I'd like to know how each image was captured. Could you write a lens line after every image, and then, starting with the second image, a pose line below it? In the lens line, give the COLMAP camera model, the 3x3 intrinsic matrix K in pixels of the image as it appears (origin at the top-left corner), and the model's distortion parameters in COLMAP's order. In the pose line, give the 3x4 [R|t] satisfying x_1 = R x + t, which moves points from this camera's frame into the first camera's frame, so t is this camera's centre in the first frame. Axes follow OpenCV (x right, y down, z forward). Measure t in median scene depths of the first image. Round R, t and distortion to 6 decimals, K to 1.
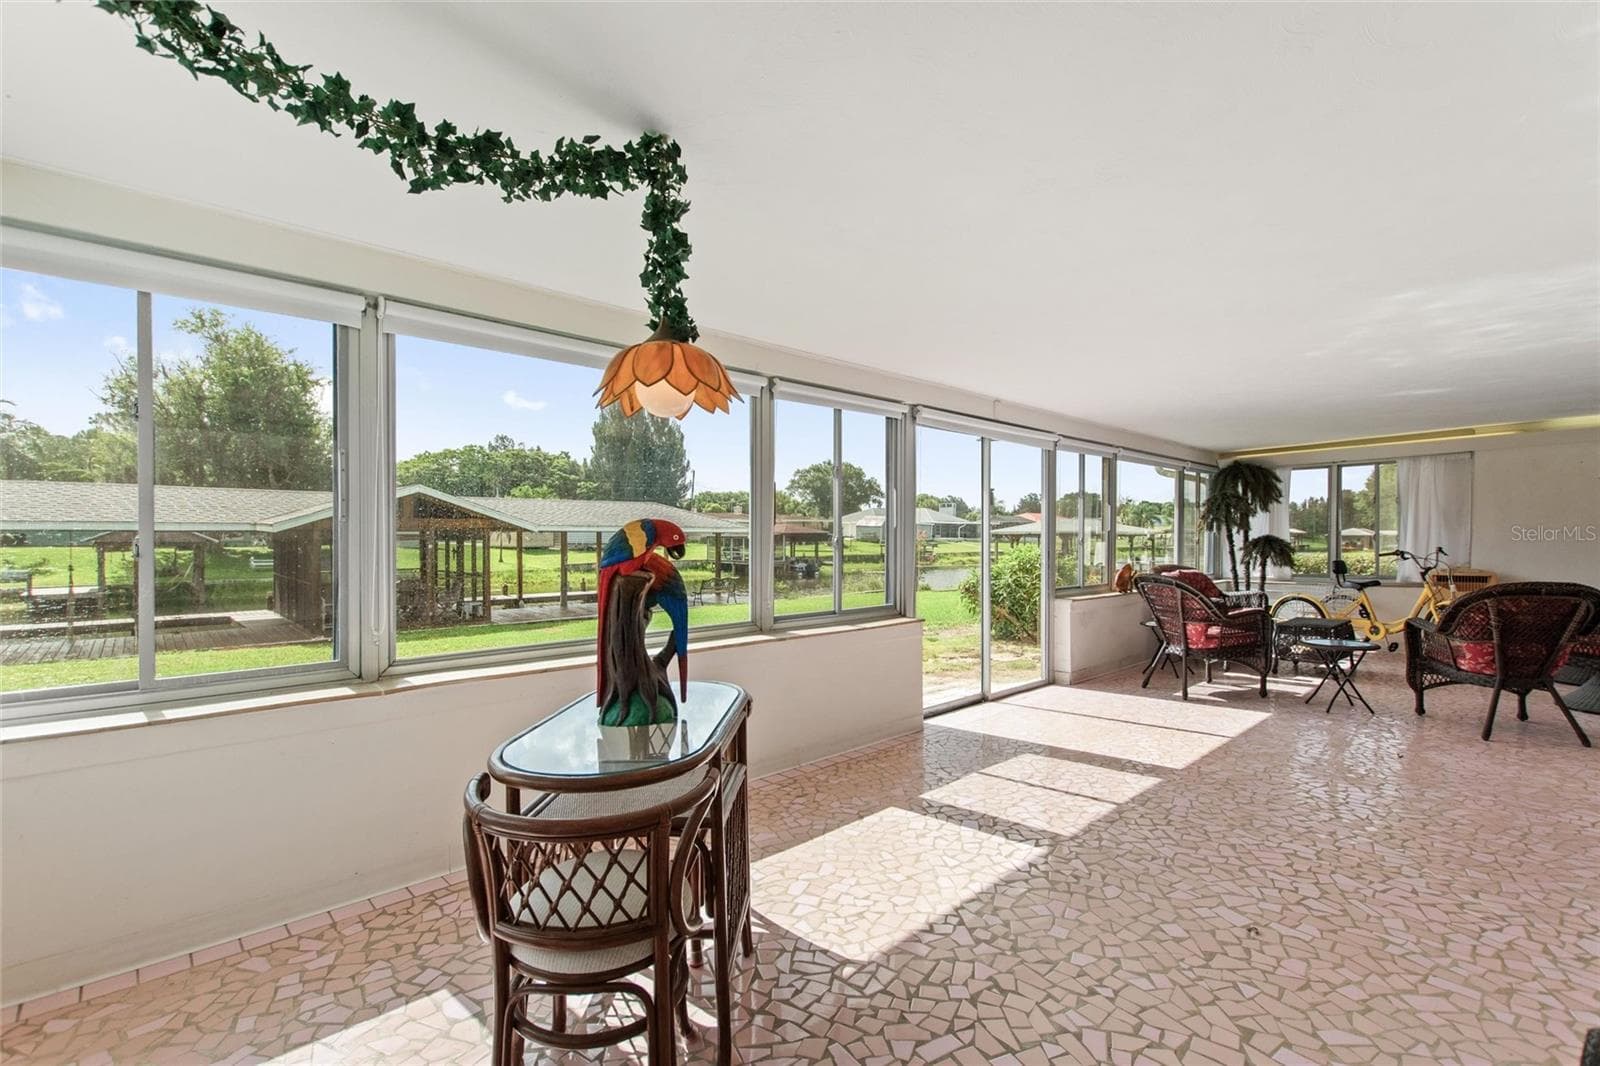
lens RADIAL K [[720.0, 0, 799.2], [0, 720.0, 540.9], [0, 0, 1]] dist [0.010548, 0.000028]
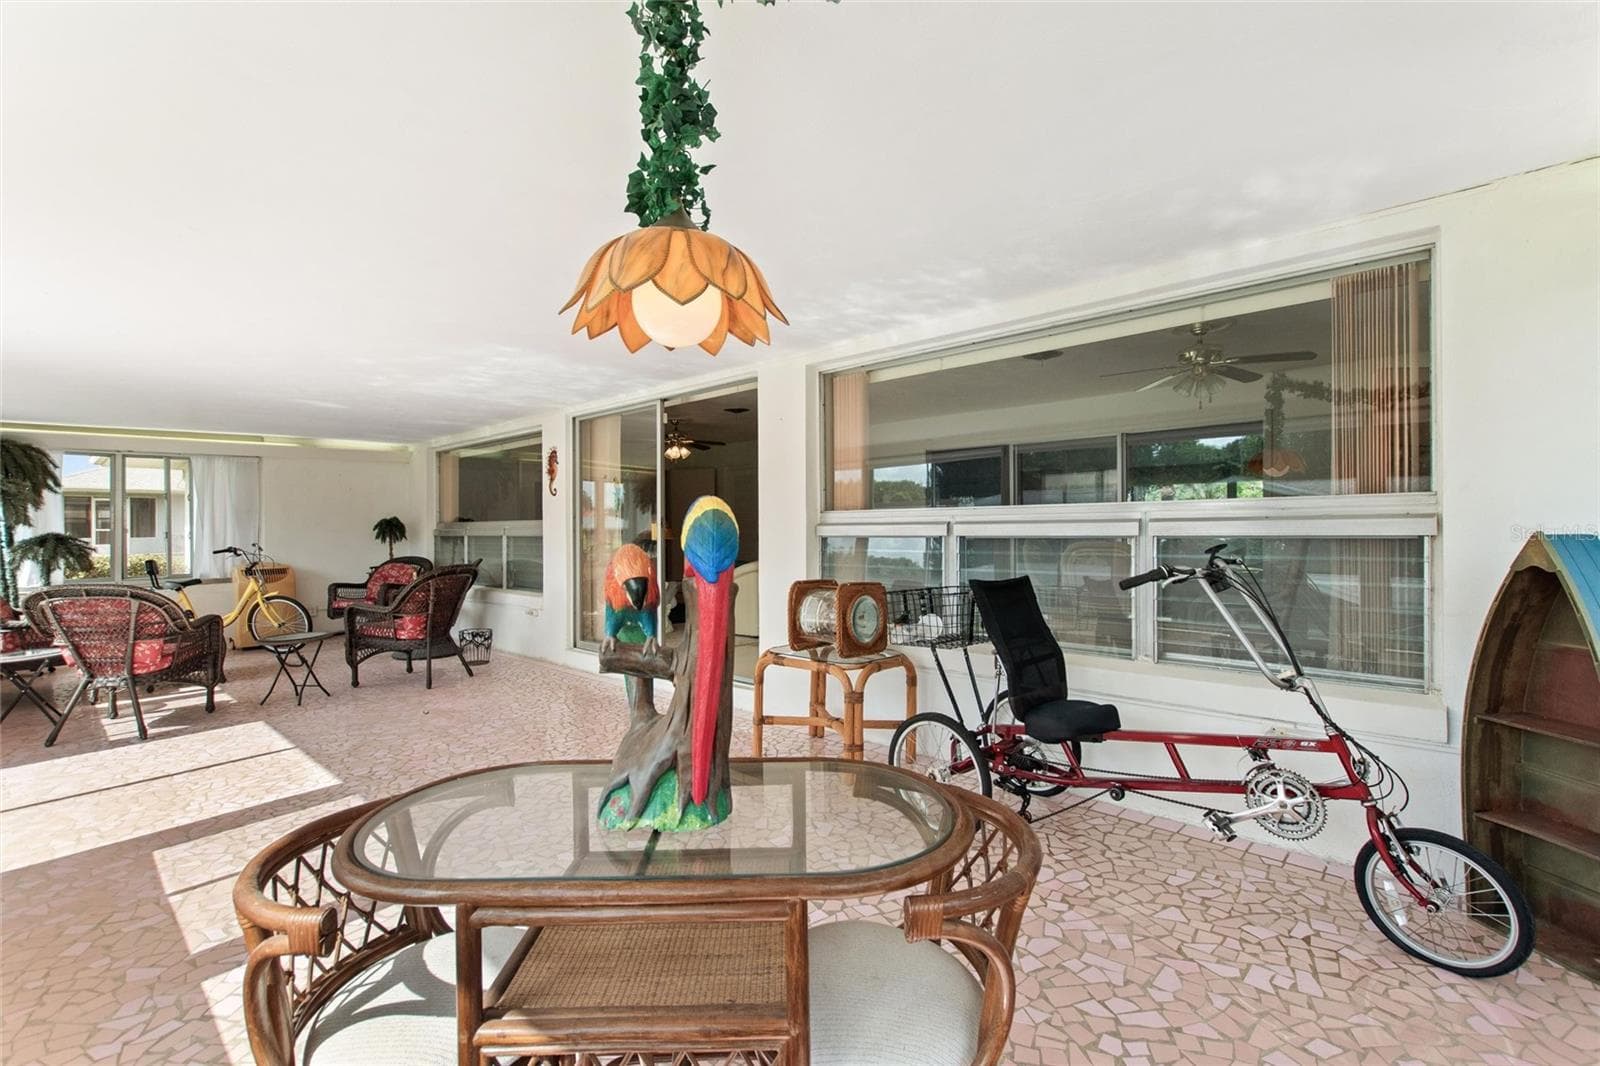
lens RADIAL K [[715.0, 0, 808.2], [0, 715.0, 533.1], [0, 0, 1]] dist [0.000325, -0.000419]
pose [[-0.068822, -0.002163, 0.997627, -0.209705], [0.012085, 0.999922, 0.003001, 0.000219], [-0.997556, 0.012263, -0.068790, 0.227490]]
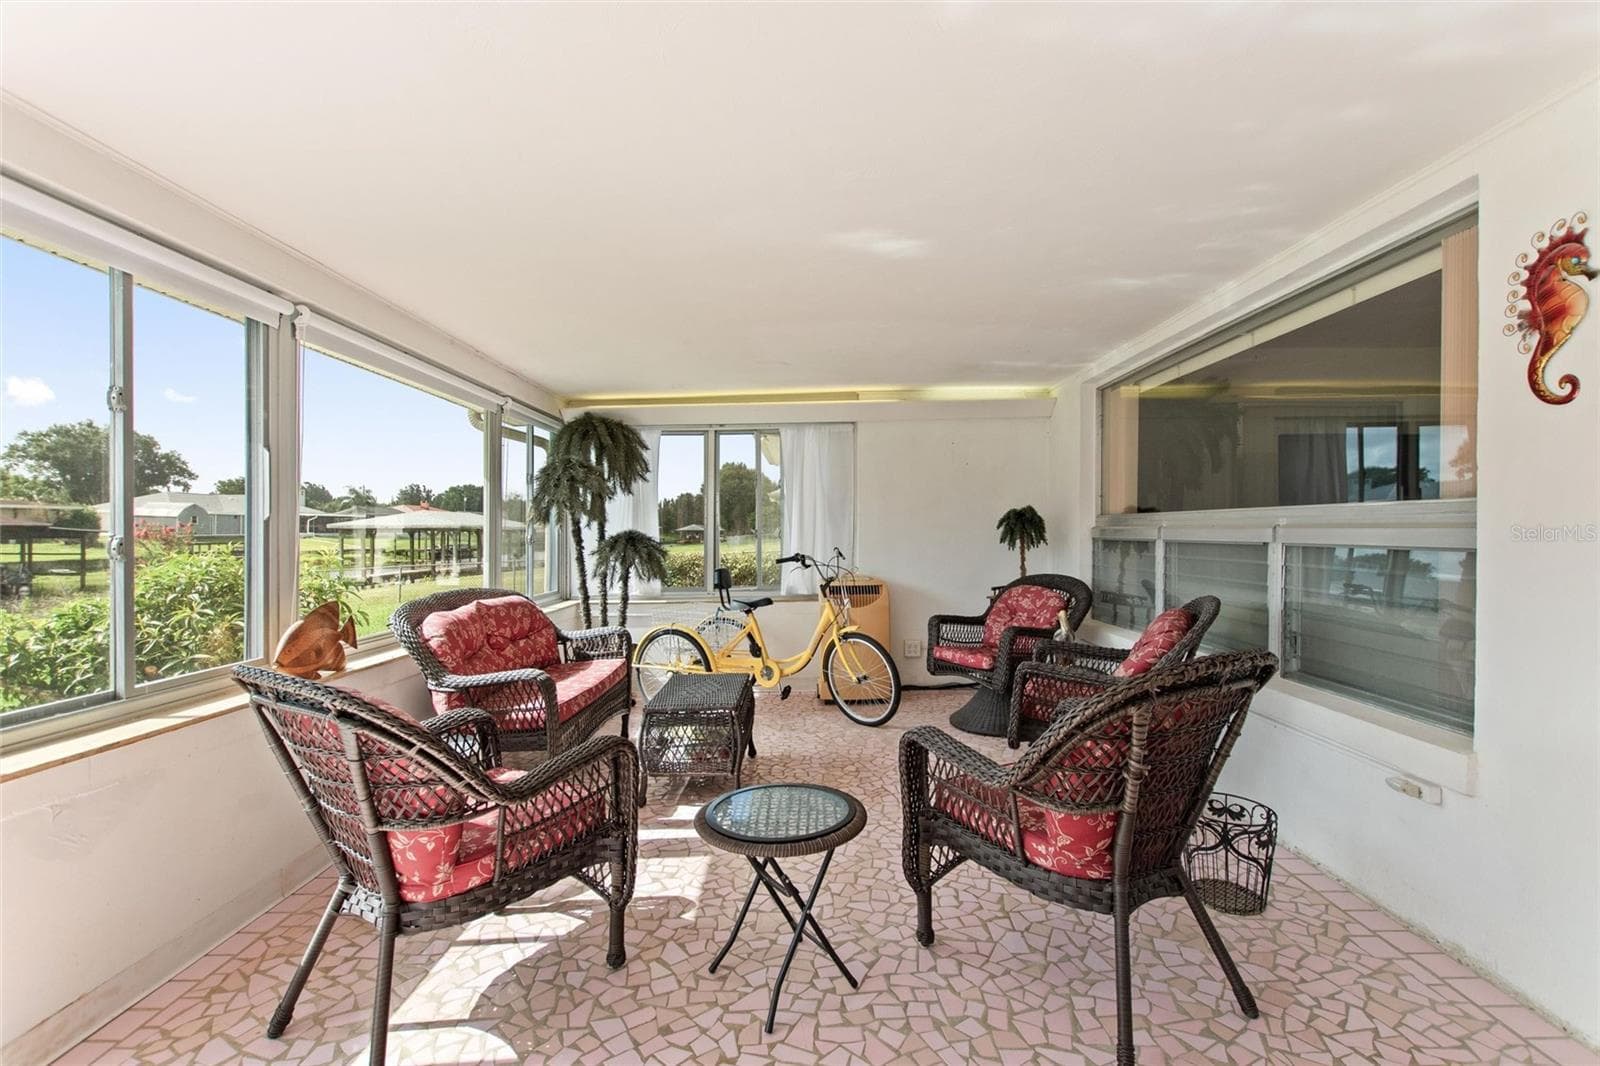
lens RADIAL K [[718.7, 0, 800.6], [0, 718.7, 528.7], [0, 0, 1]] dist [0.004149, 0.000314]
pose [[0.694494, 0.002373, 0.719495, 0.313876], [0.004277, 0.999963, -0.007427, -0.004228], [-0.719486, 0.008236, 0.694458, 0.479692]]
